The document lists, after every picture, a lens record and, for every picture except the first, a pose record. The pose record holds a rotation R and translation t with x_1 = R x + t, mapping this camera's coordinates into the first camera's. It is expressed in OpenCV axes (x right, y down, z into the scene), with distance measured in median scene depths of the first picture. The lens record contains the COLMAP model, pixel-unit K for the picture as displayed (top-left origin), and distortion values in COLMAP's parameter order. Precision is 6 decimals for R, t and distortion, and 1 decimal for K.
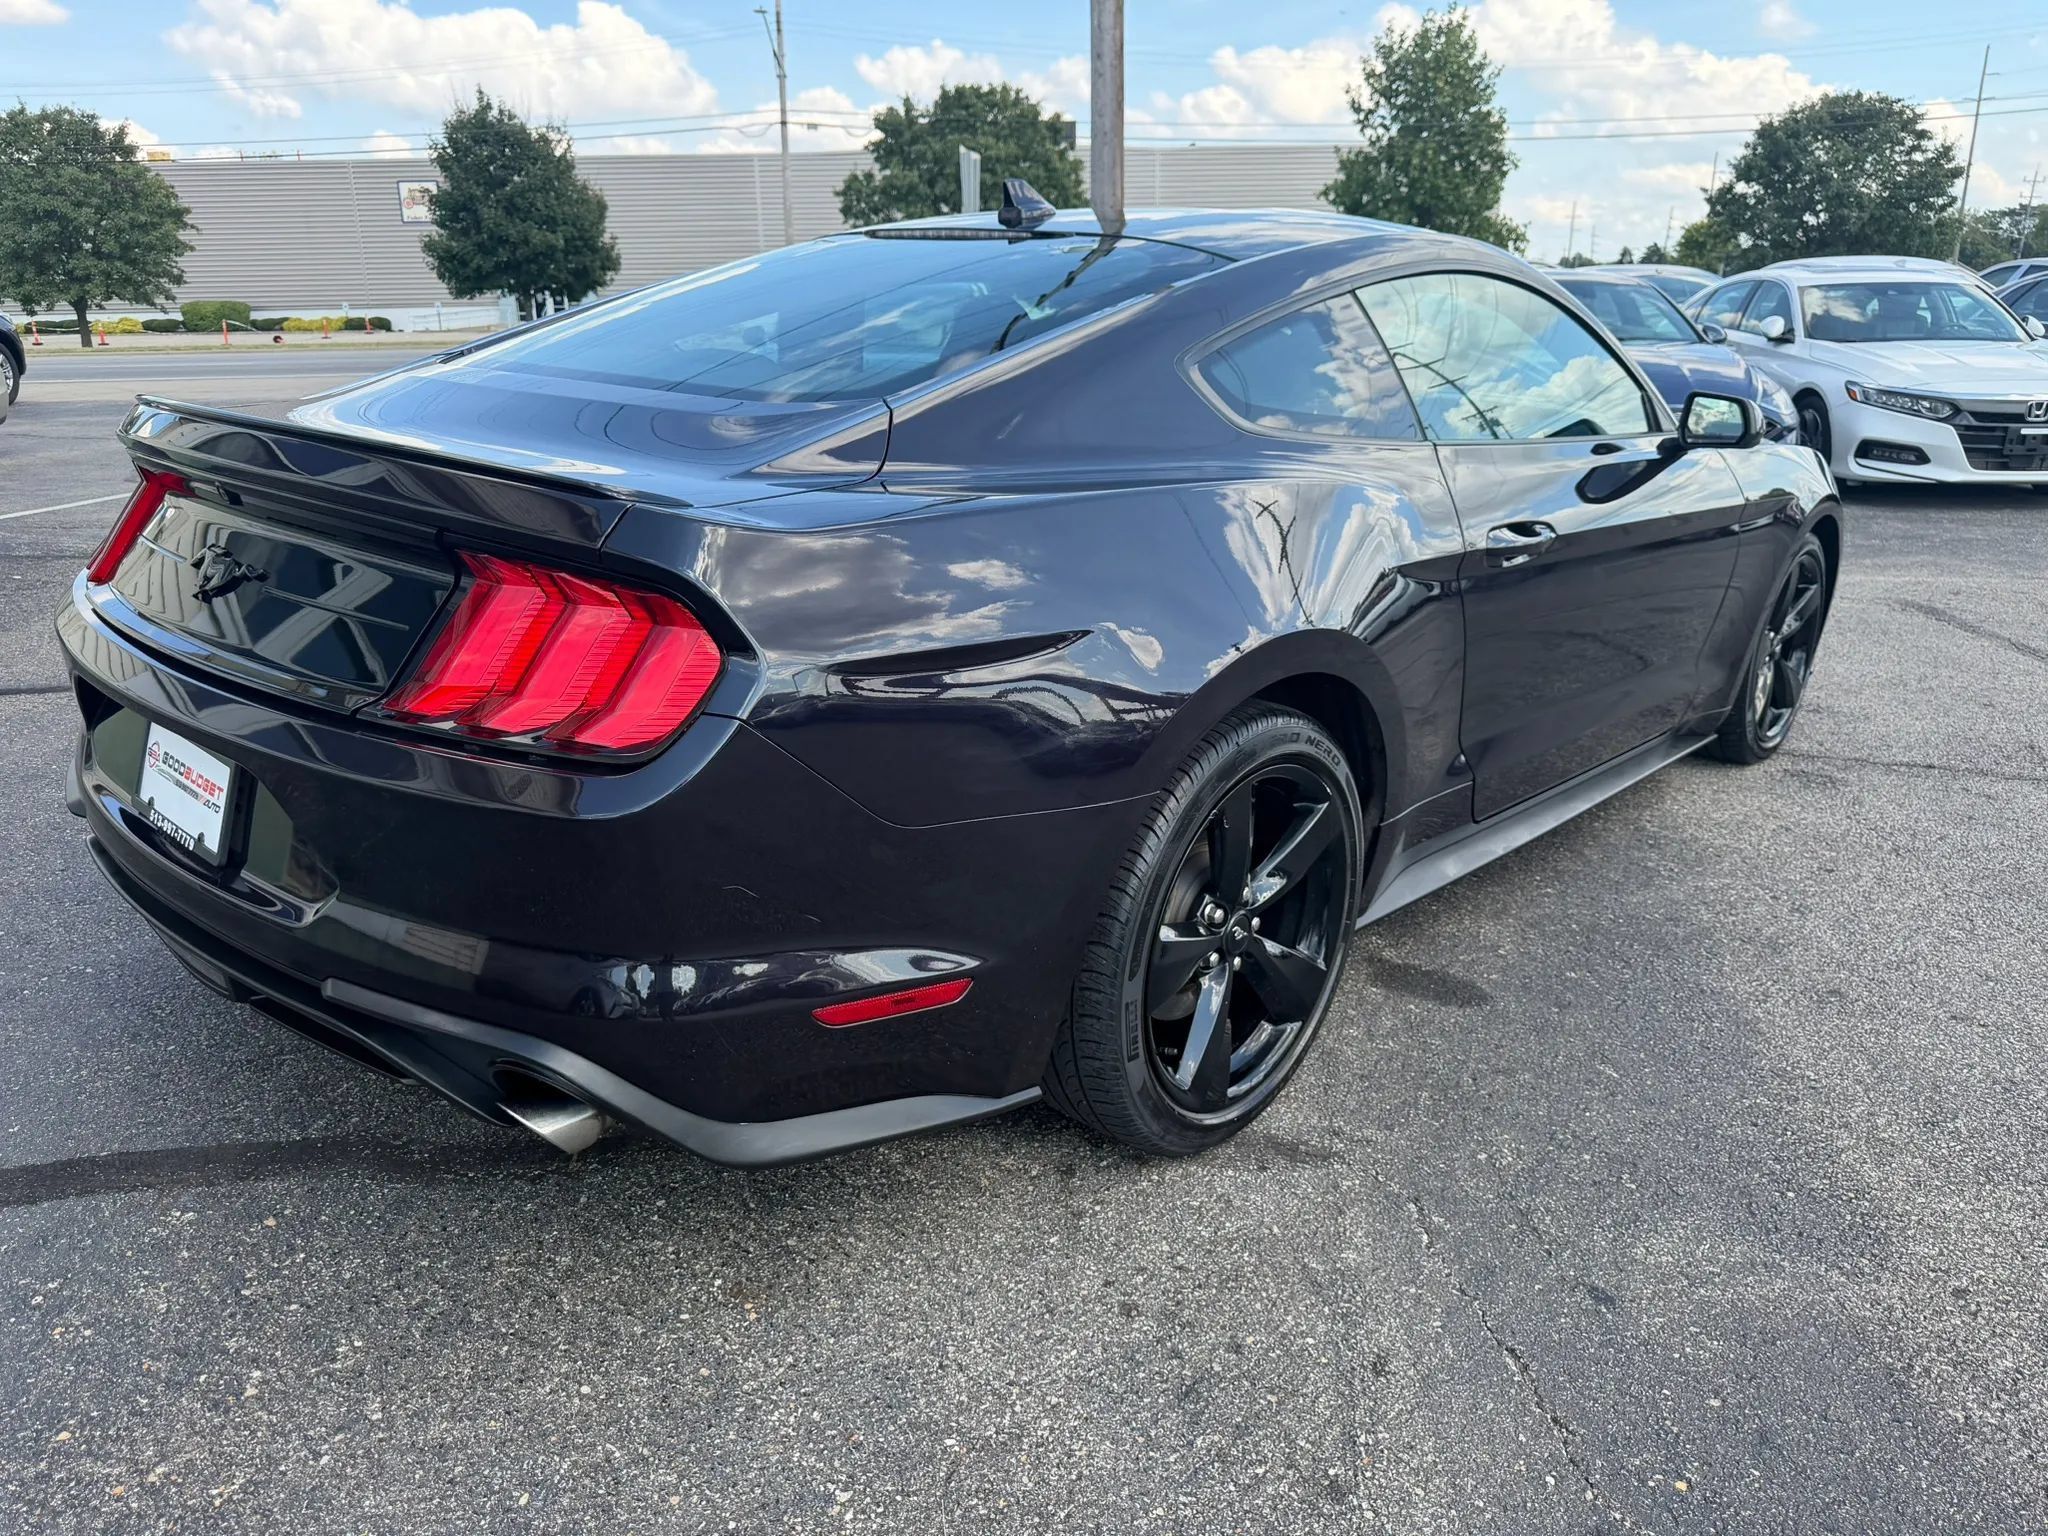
lens RADIAL K [[1475.7, 0, 1026.1], [0, 1475.7, 762.2], [0, 0, 1]] dist [0.007263, -0.007057]
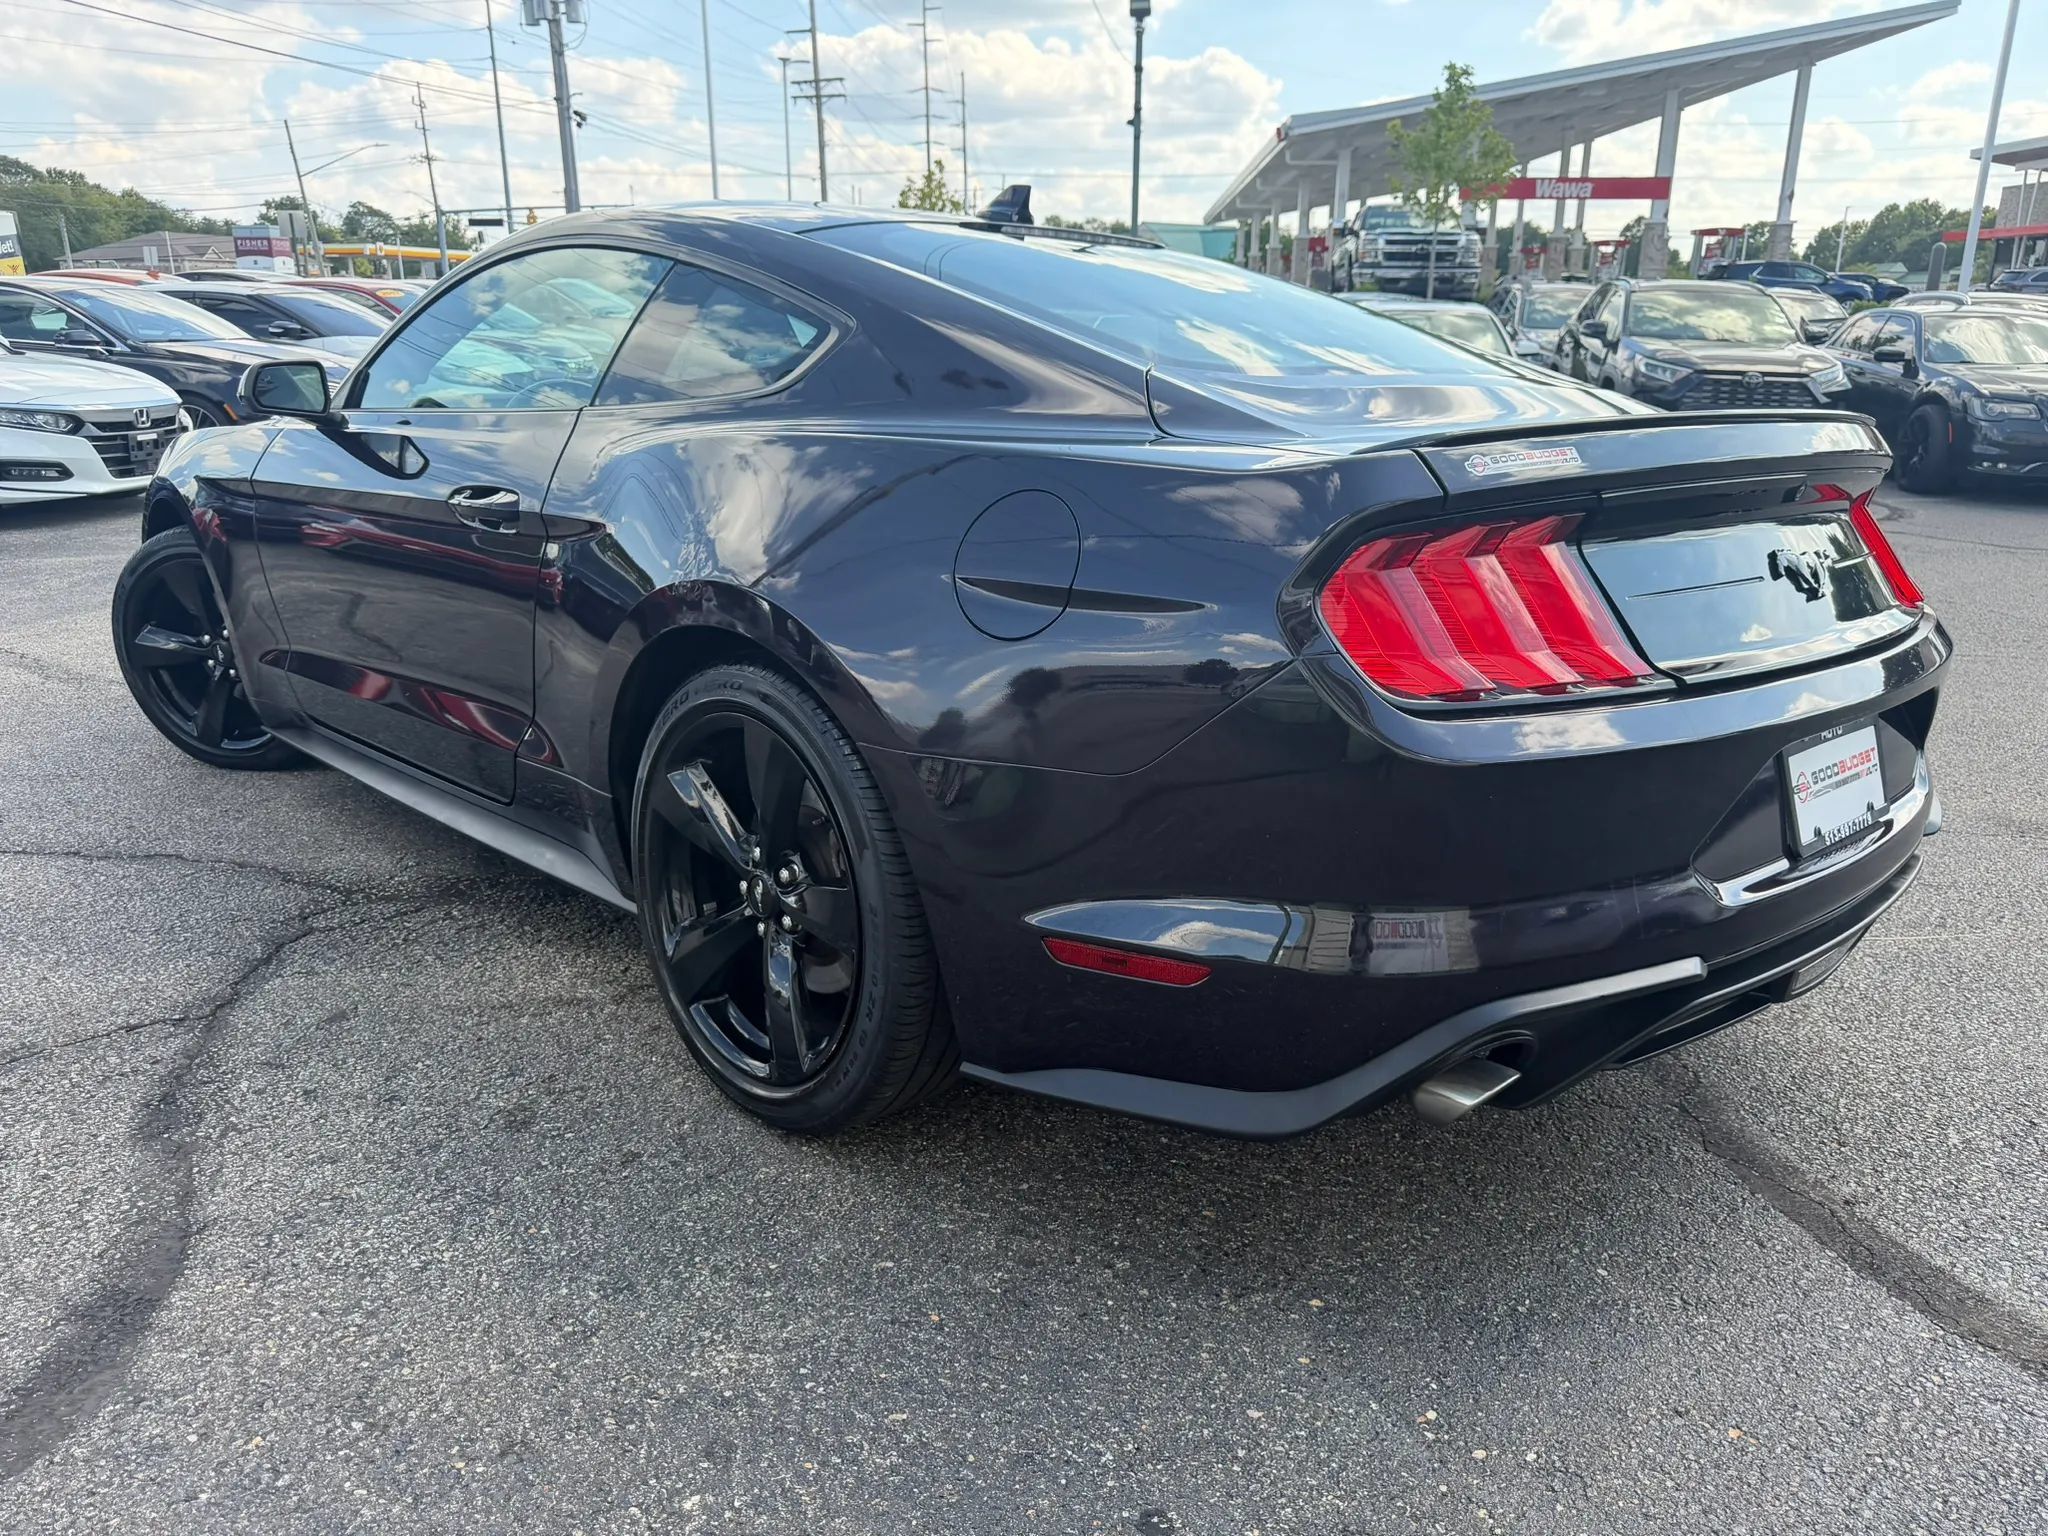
lens RADIAL K [[1474.6, 0, 1030.4], [0, 1474.6, 773.4], [0, 0, 1]] dist [0.003765, -0.003475]
pose [[0.079757, -0.287778, 0.954370, -1.443682], [0.287882, 0.923273, 0.254343, -0.374596], [-0.954339, 0.254460, 0.156484, 1.245137]]
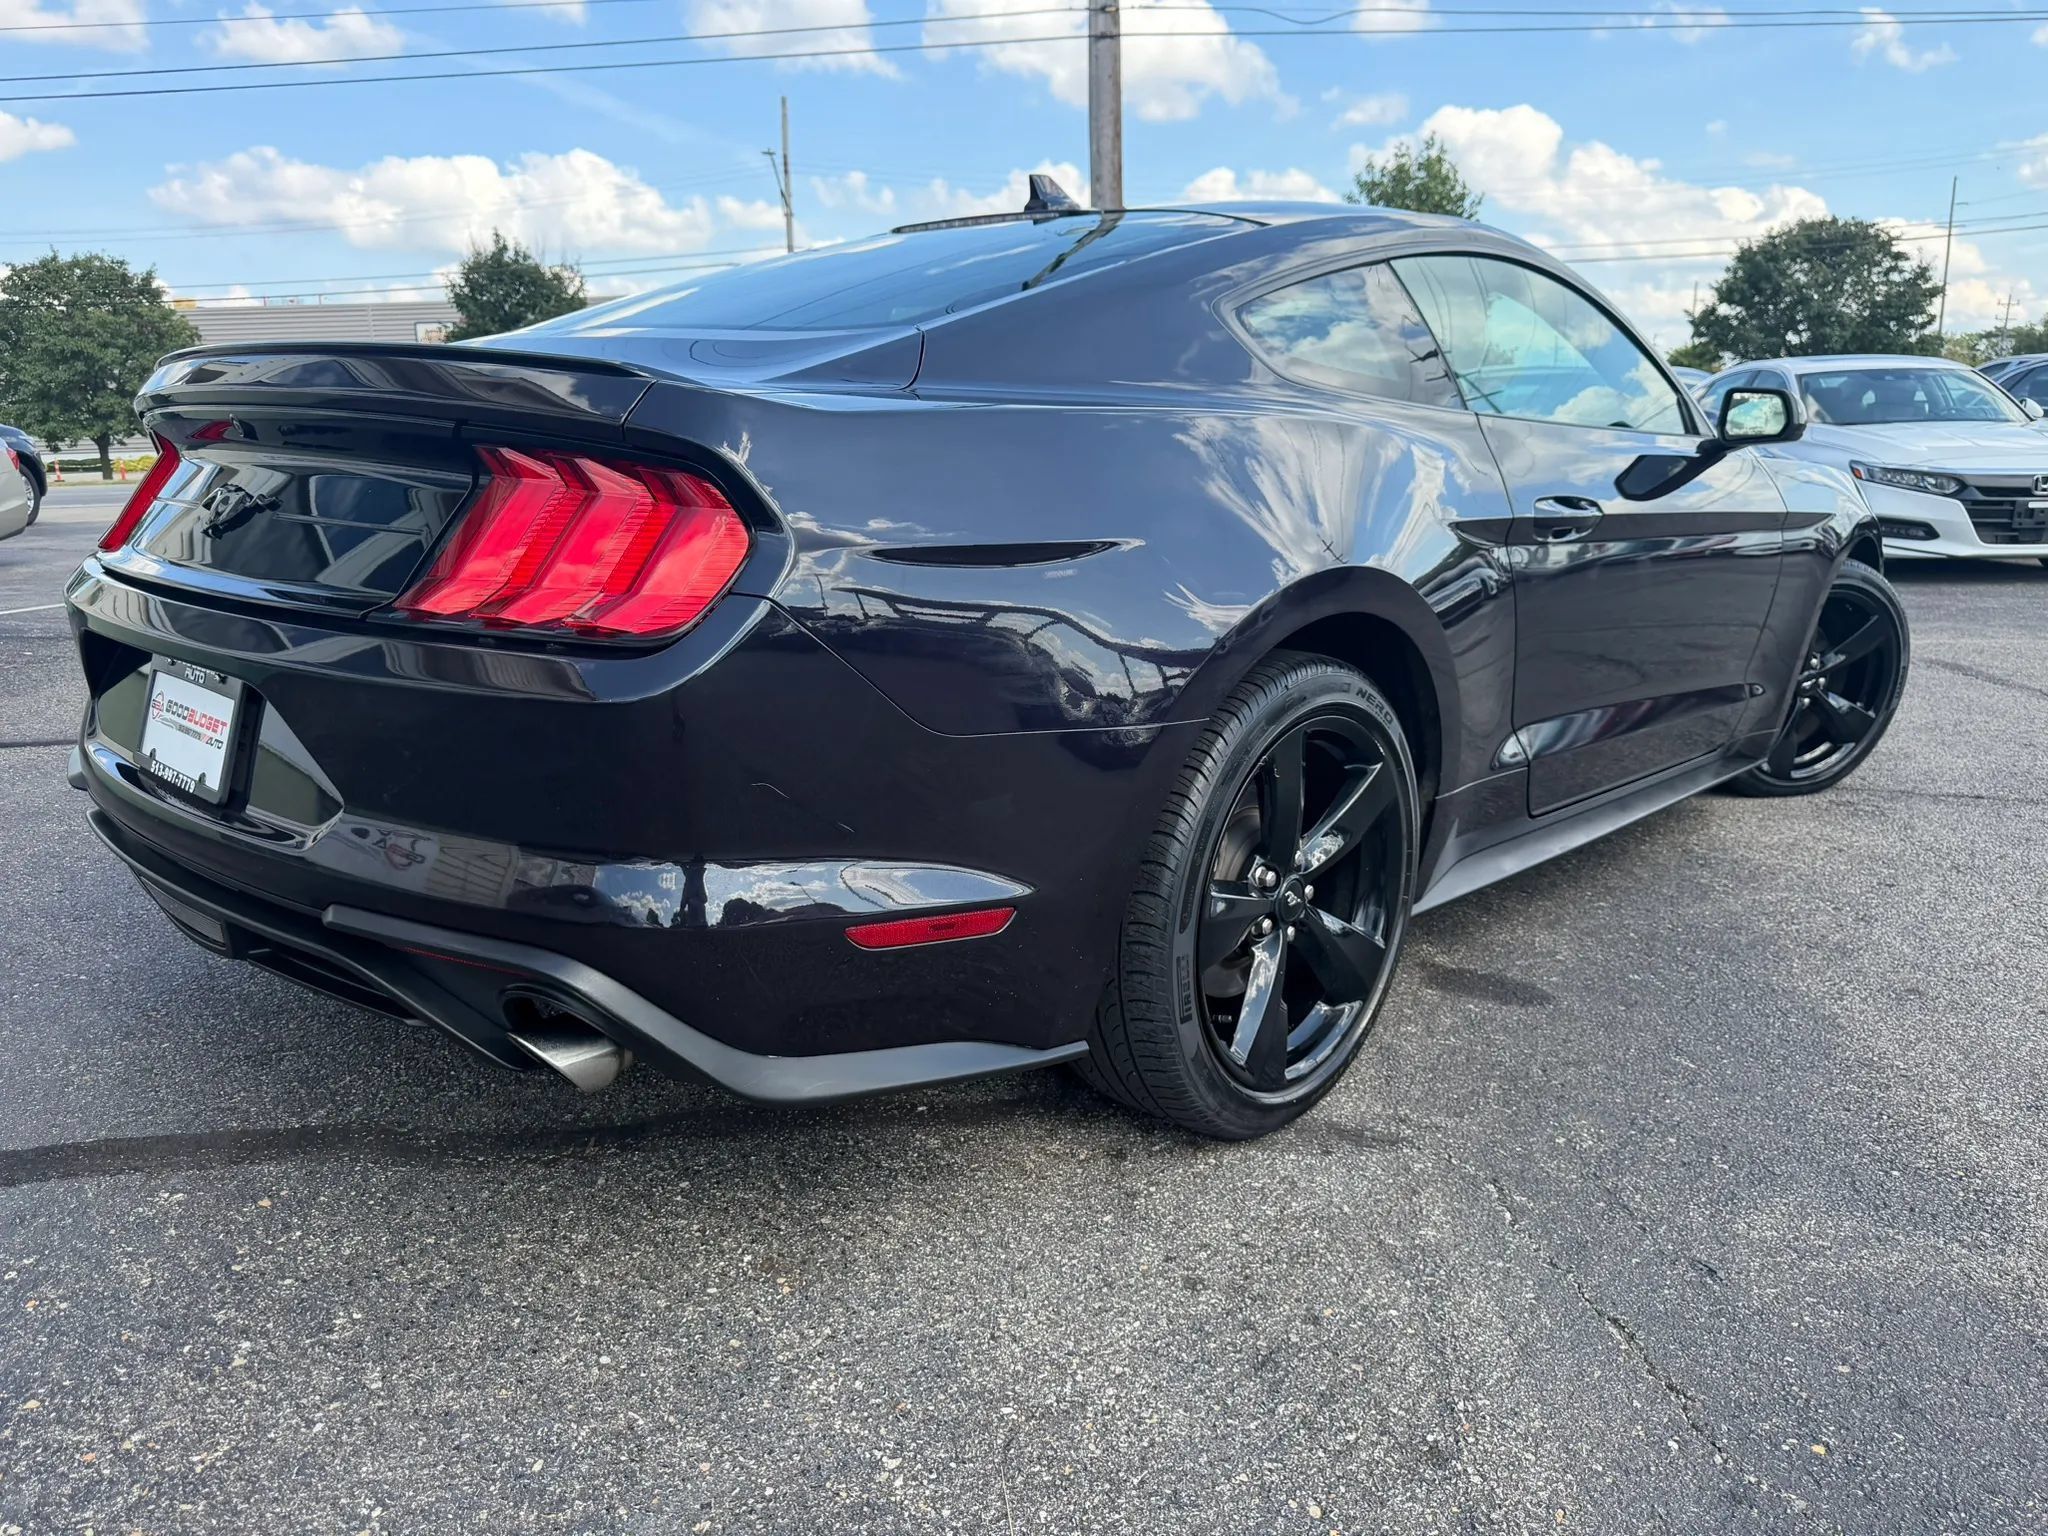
lens RADIAL K [[1477.0, 0, 1024.0], [0, 1477.0, 768.0], [0, 0, 1]] dist [0.001319, -0.001288]
pose [[0.999933, -0.010860, -0.003938, -0.026016], [0.010516, 0.996825, -0.078925, 0.109584], [0.004783, 0.078878, 0.996873, 0.051721]]
